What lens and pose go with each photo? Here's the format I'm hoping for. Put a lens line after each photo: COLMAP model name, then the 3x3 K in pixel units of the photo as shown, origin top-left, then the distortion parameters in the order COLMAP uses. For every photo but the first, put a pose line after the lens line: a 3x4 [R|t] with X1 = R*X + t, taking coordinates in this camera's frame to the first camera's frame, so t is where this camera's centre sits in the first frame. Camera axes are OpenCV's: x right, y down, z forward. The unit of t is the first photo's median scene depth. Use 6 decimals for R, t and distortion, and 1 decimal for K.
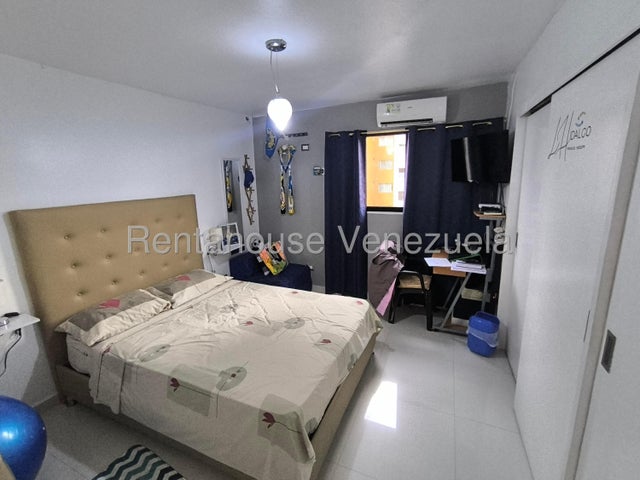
lens RADIAL K [[295.8, 0, 320.1], [0, 295.8, 239.6], [0, 0, 1]] dist [-0.025499, 0.013811]
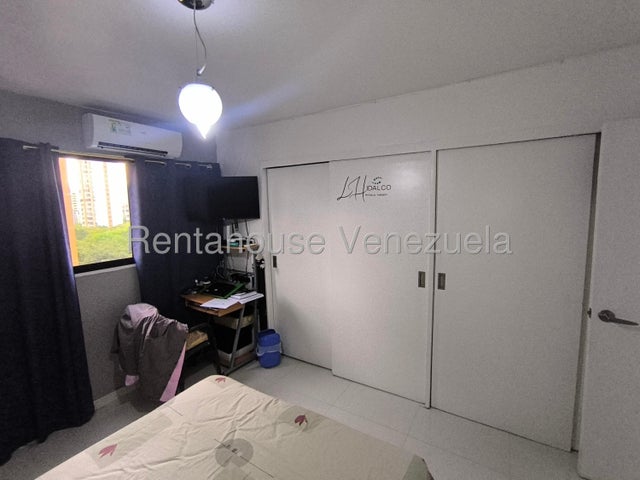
lens RADIAL K [[295.8, 0, 321.7], [0, 295.8, 240.7], [0, 0, 1]] dist [-0.025499, 0.013811]
pose [[0.137513, -0.101191, 0.985318, -0.471915], [0.234422, 0.969831, 0.066884, -0.105968], [-0.962360, 0.221783, 0.157085, 0.490403]]
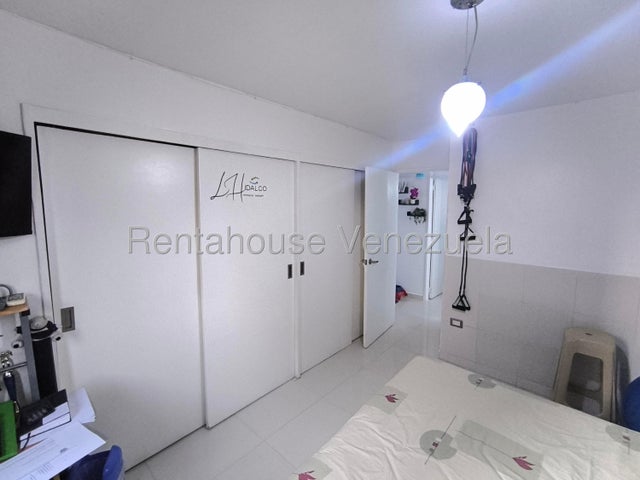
lens RADIAL K [[295.8, 0, 320.4], [0, 295.8, 241.1], [0, 0, 1]] dist [-0.025499, 0.013811]
pose [[-0.953999, -0.013532, 0.299503, -0.022204], [0.088404, 0.941867, 0.324147, -0.265601], [-0.286478, 0.335714, -0.897344, 1.144901]]
